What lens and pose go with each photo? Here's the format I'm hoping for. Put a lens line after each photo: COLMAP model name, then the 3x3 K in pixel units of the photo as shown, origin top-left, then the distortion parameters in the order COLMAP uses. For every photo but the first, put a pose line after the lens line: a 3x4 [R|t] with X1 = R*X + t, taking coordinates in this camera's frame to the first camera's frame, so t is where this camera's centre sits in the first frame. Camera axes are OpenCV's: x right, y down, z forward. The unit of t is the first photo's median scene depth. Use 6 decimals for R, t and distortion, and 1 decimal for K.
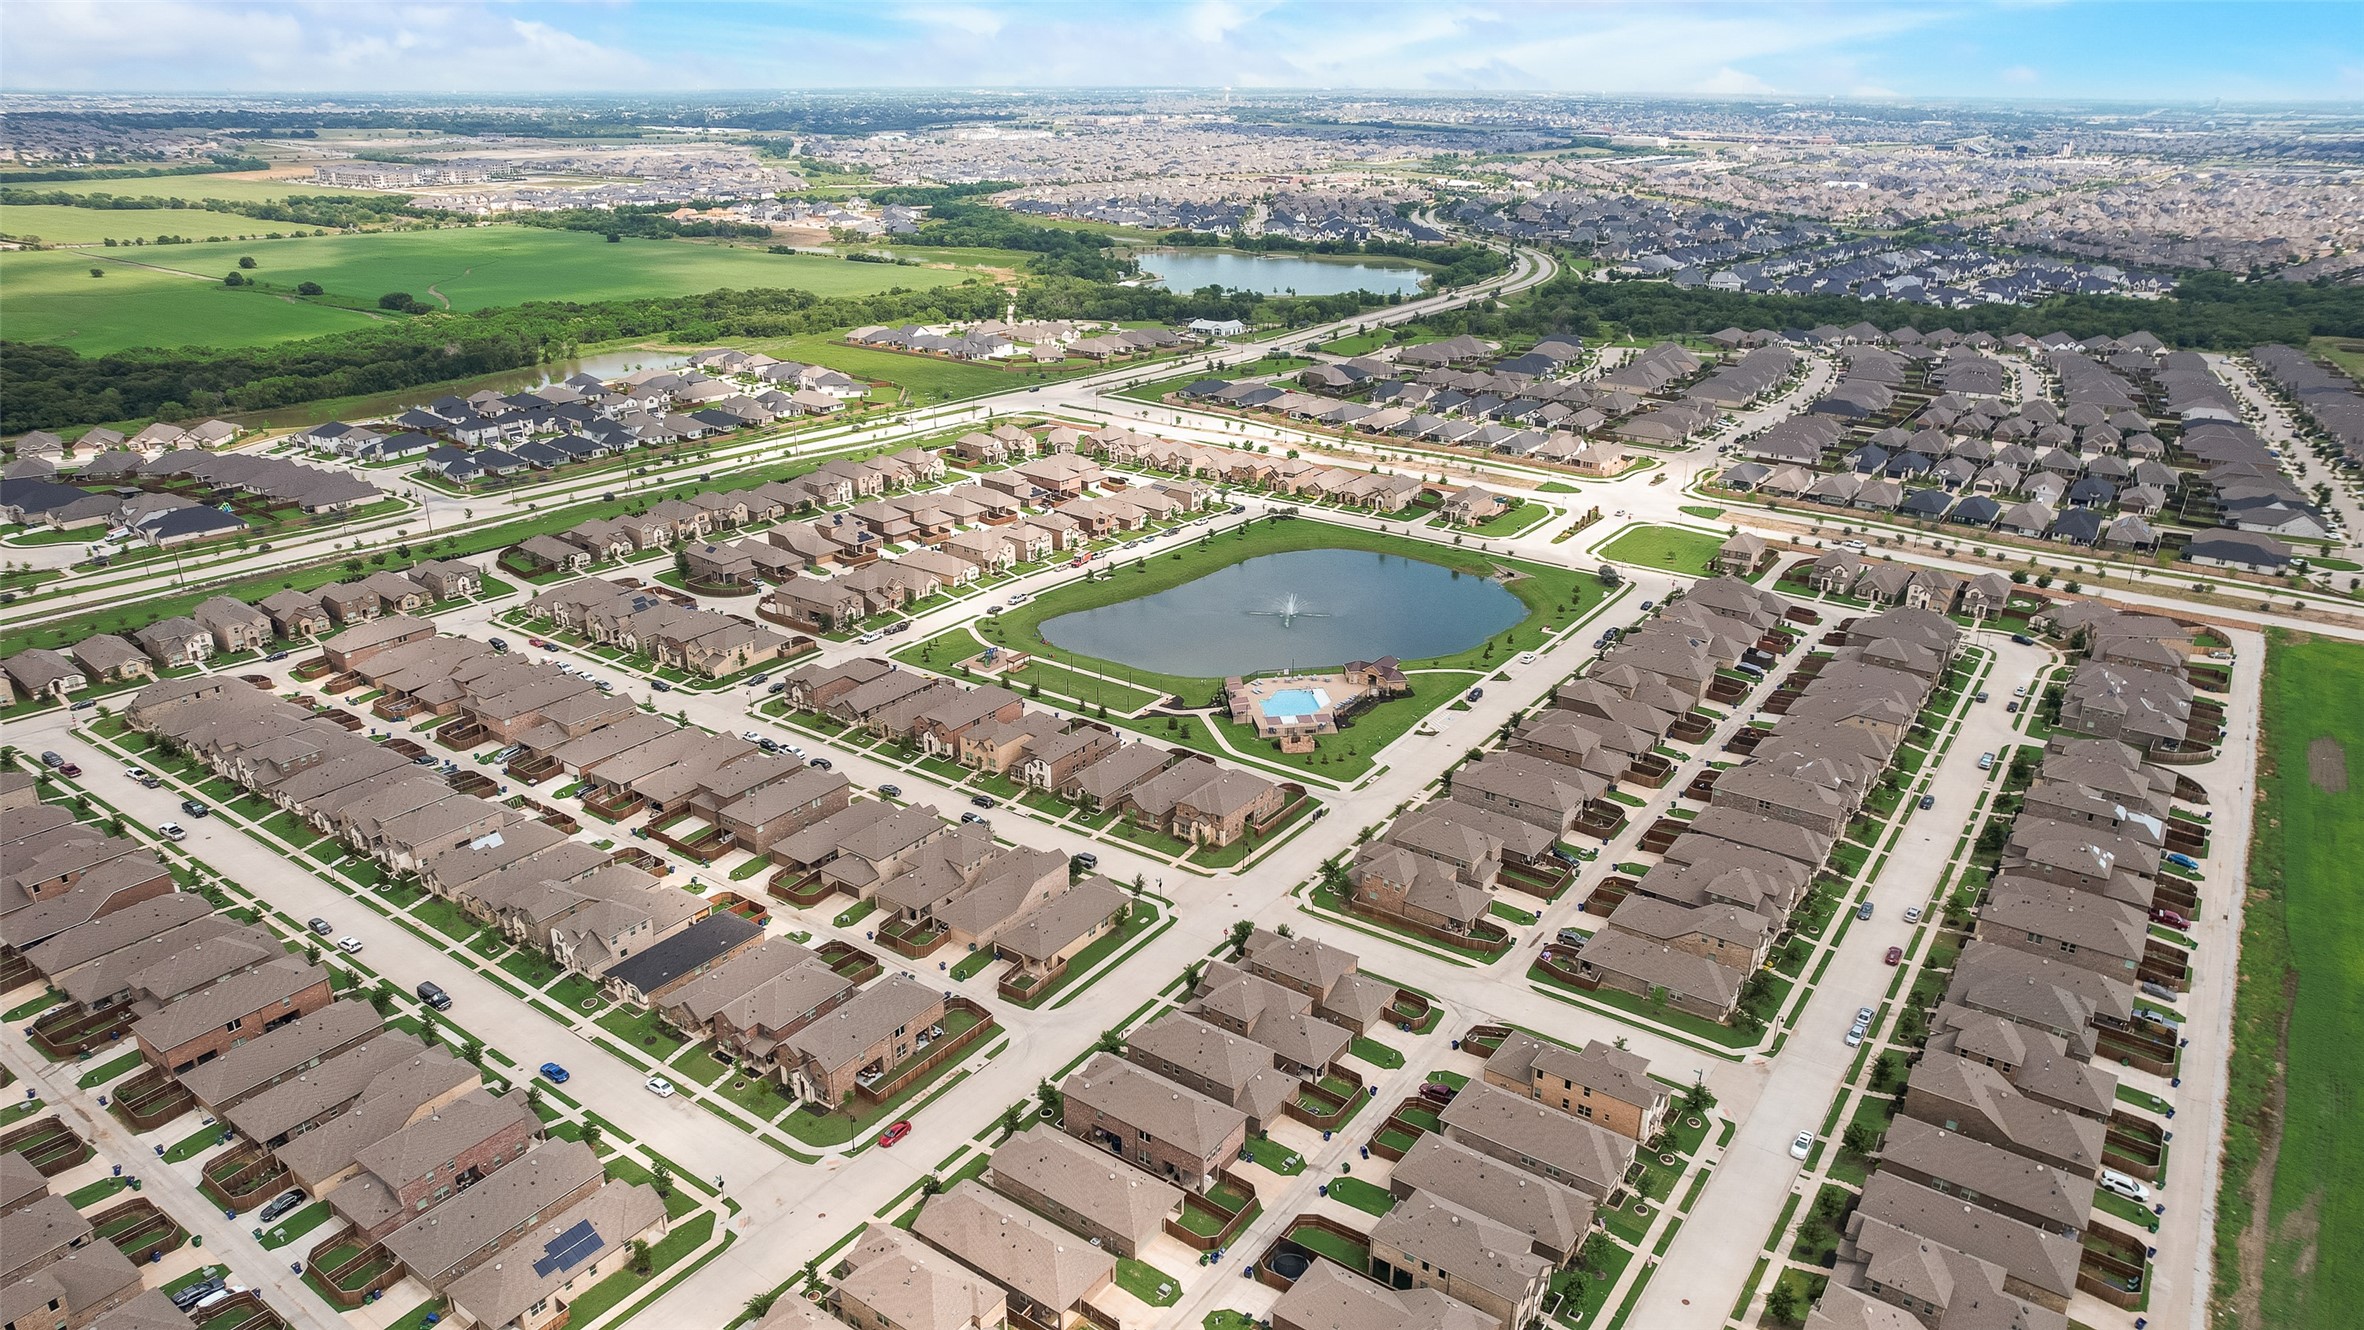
lens RADIAL K [[1503.0, 0, 1182.0], [0, 1503.0, 665.0], [0, 0, 1]] dist [-0.064897, 0.057489]
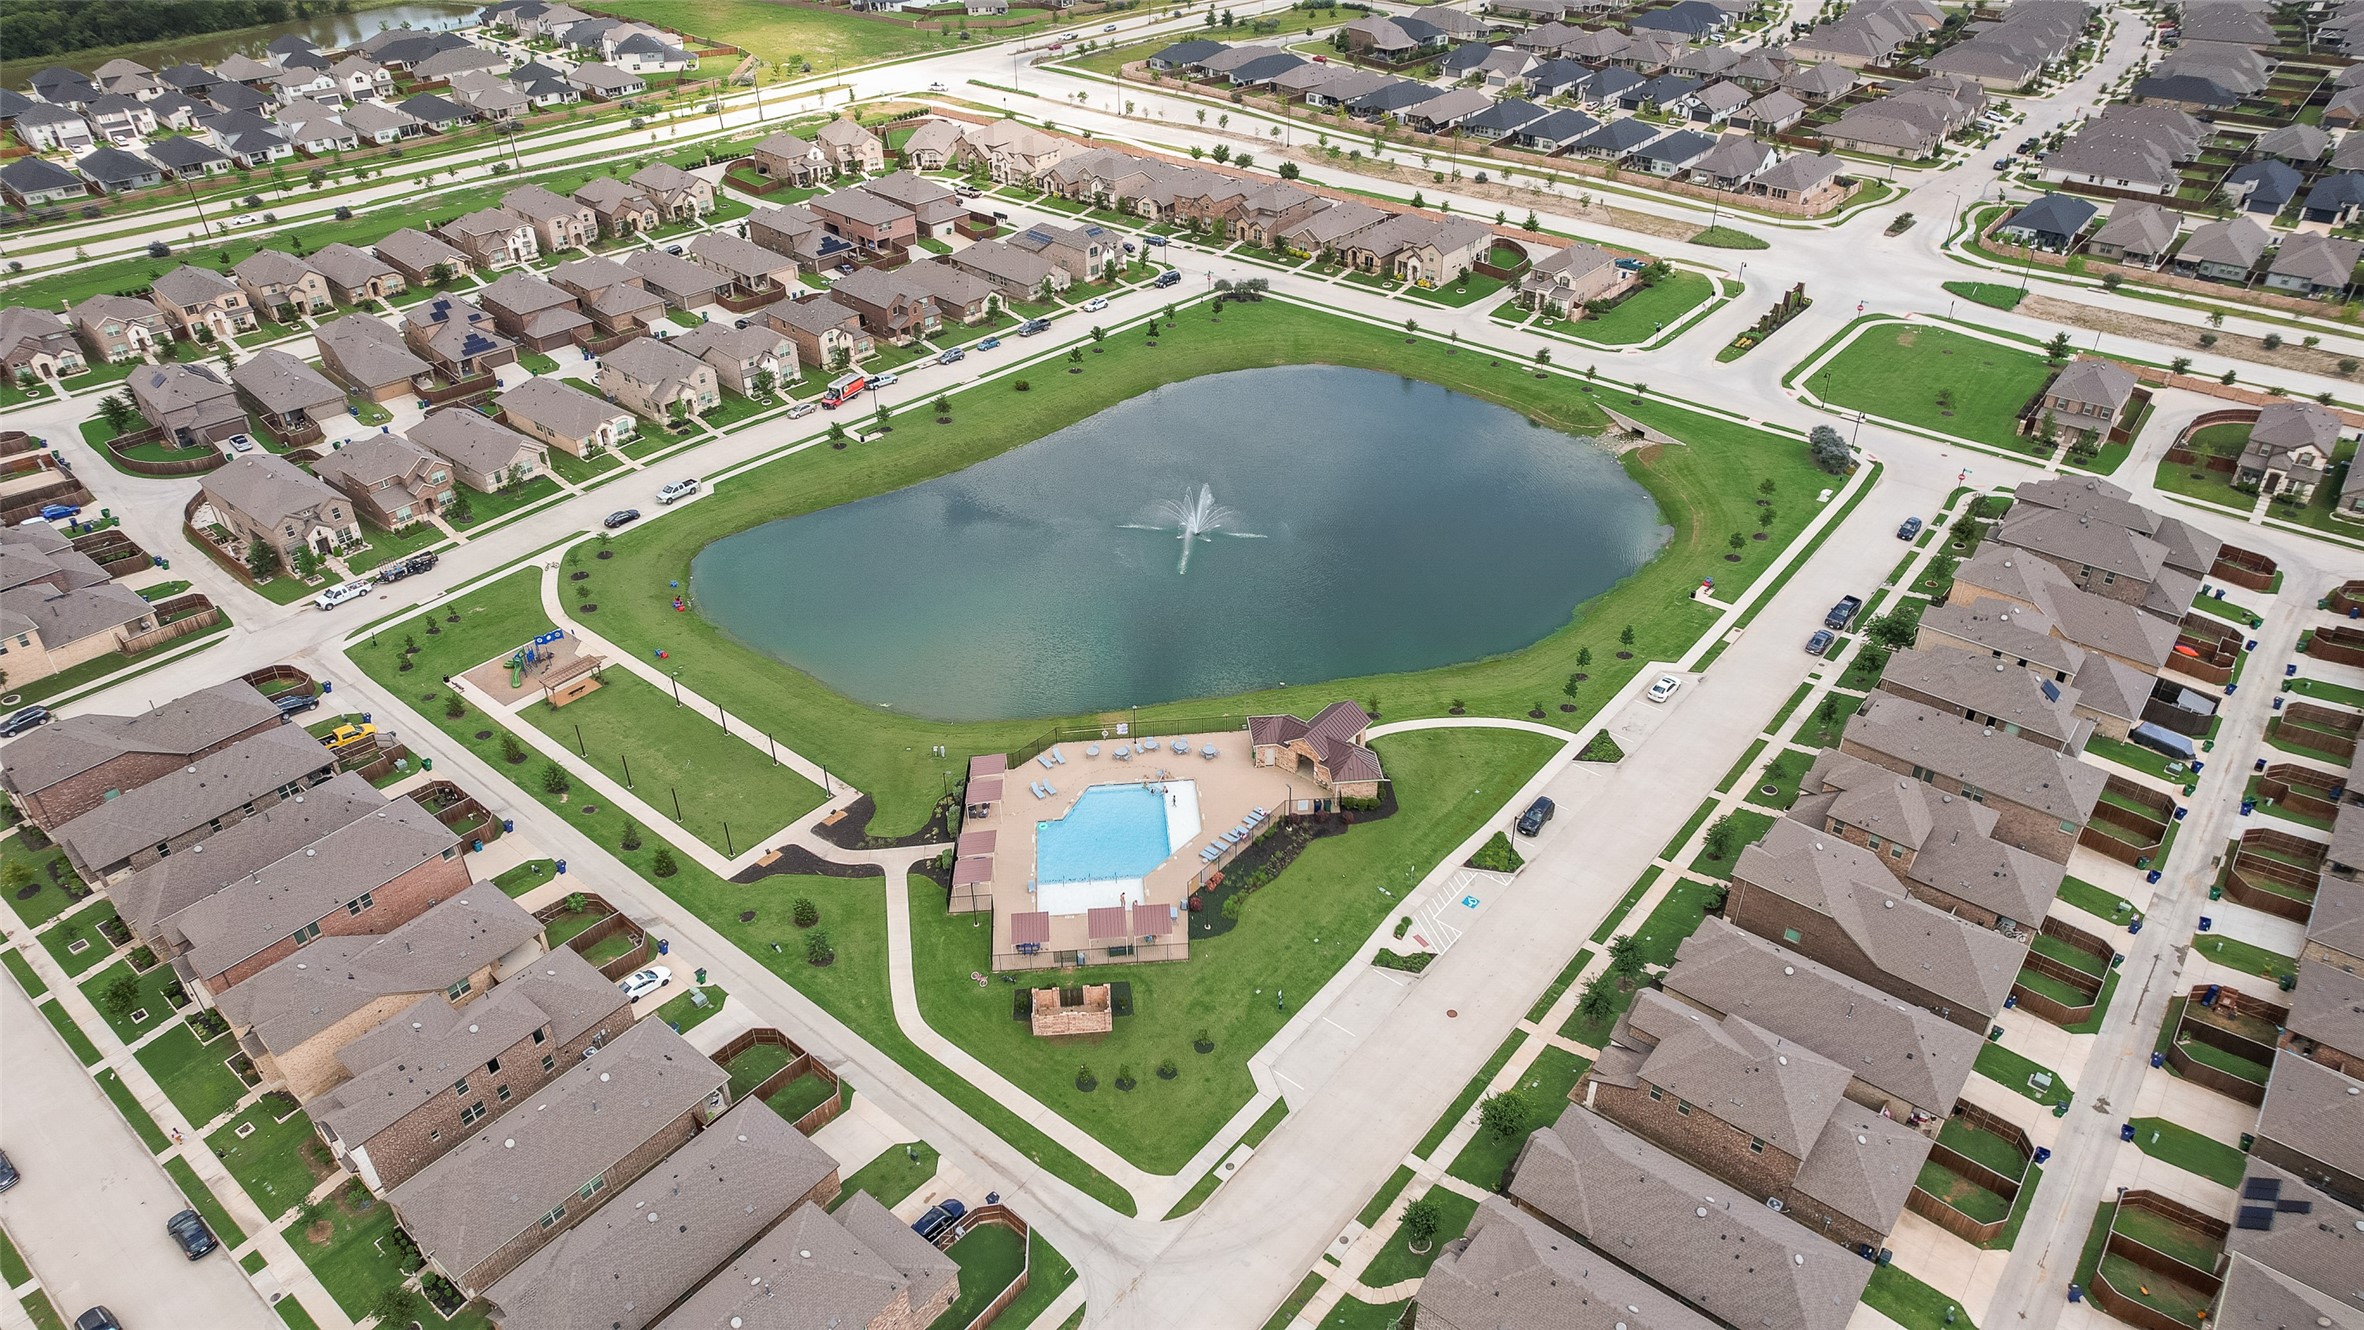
lens RADIAL K [[1548.6, 0, 1182.0], [0, 1548.6, 665.0], [0, 0, 1]] dist [-0.090846, 0.087611]
pose [[0.997931, 0.023351, -0.059902, 0.083297], [-0.010809, 0.979385, 0.201713, -0.078706], [0.063377, -0.200648, 0.977611, 0.396421]]
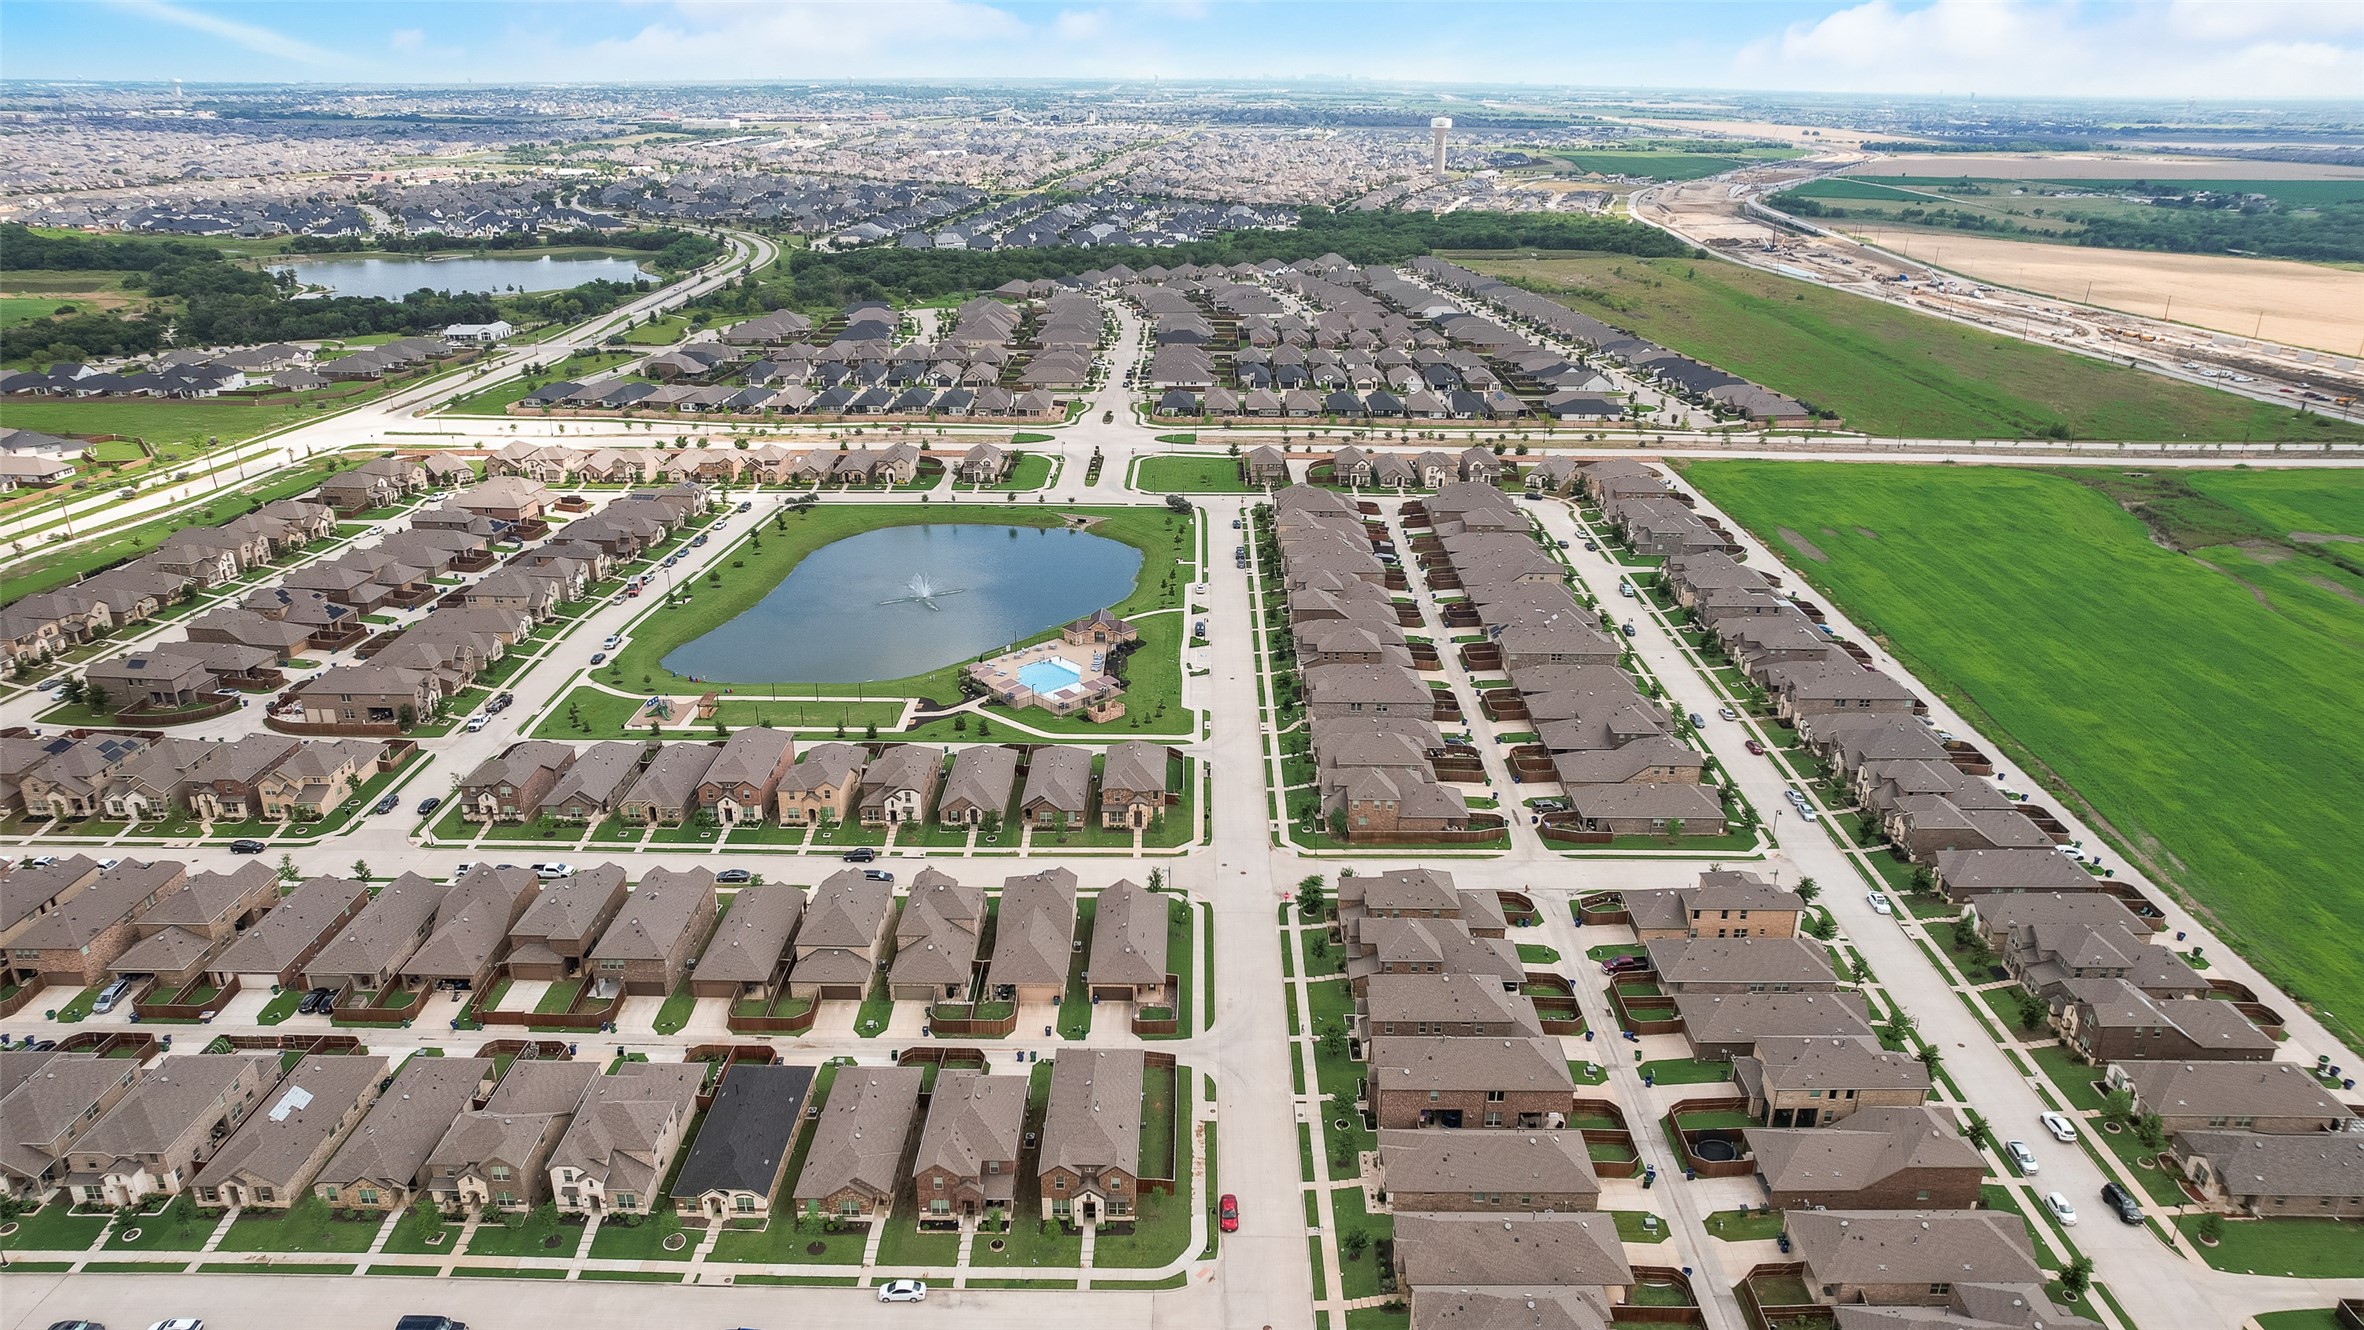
lens RADIAL K [[1503.0, 0, 1182.0], [0, 1503.0, 665.0], [0, 0, 1]] dist [-0.064897, 0.057489]
pose [[0.825048, -0.210391, 0.524435, -0.236831], [0.206261, 0.976191, 0.067132, -0.018198], [-0.526073, 0.052783, 0.848800, 0.117320]]
